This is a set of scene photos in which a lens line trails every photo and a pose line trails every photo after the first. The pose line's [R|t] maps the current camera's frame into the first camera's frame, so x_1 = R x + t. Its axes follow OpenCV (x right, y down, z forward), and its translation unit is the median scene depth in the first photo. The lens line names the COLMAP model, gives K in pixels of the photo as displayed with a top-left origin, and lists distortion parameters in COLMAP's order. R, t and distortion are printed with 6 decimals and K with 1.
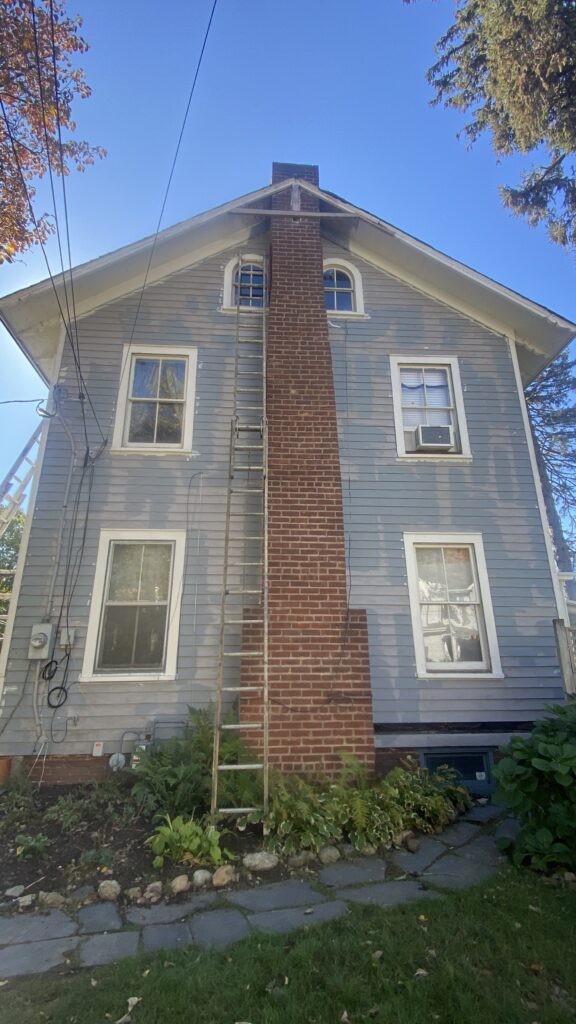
lens RADIAL K [[483.3, 0, 287.2], [0, 483.3, 513.8], [0, 0, 1]] dist [0.056680, -0.040685]
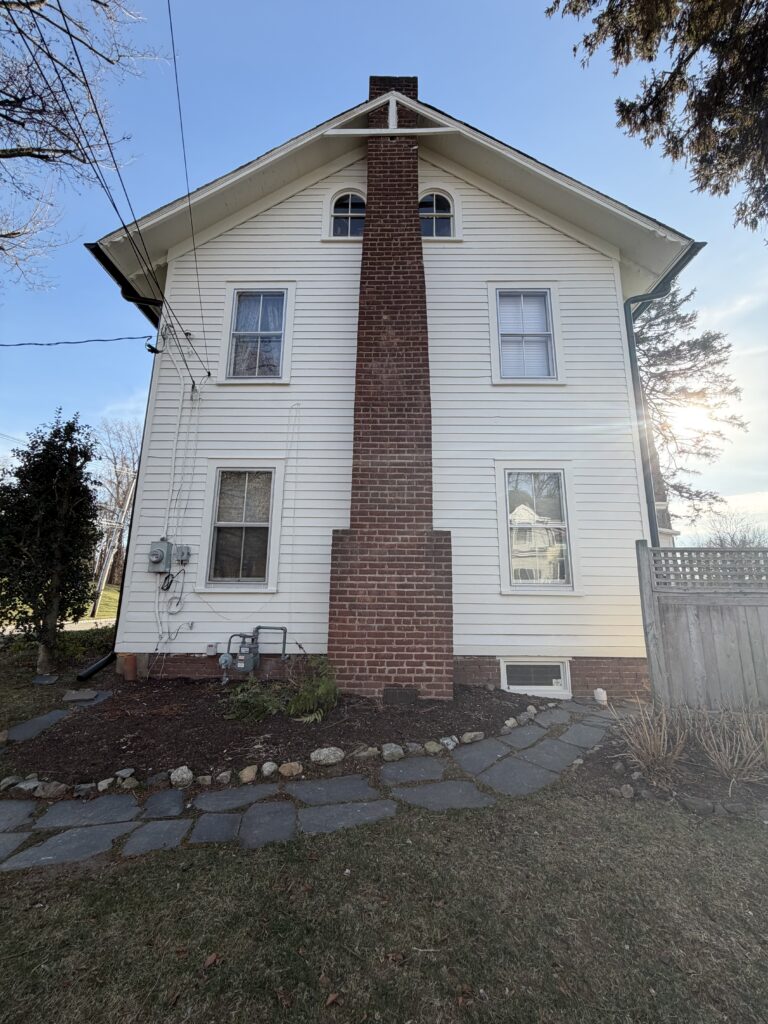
lens RADIAL K [[409.4, 0, 383.3], [0, 409.4, 514.7], [0, 0, 1]] dist [0.001619, 0.000765]
pose [[0.996590, -0.000317, -0.082507, 0.086339], [0.011429, 0.990884, 0.134235, 0.041288], [0.081713, -0.134720, 0.987509, 0.121975]]
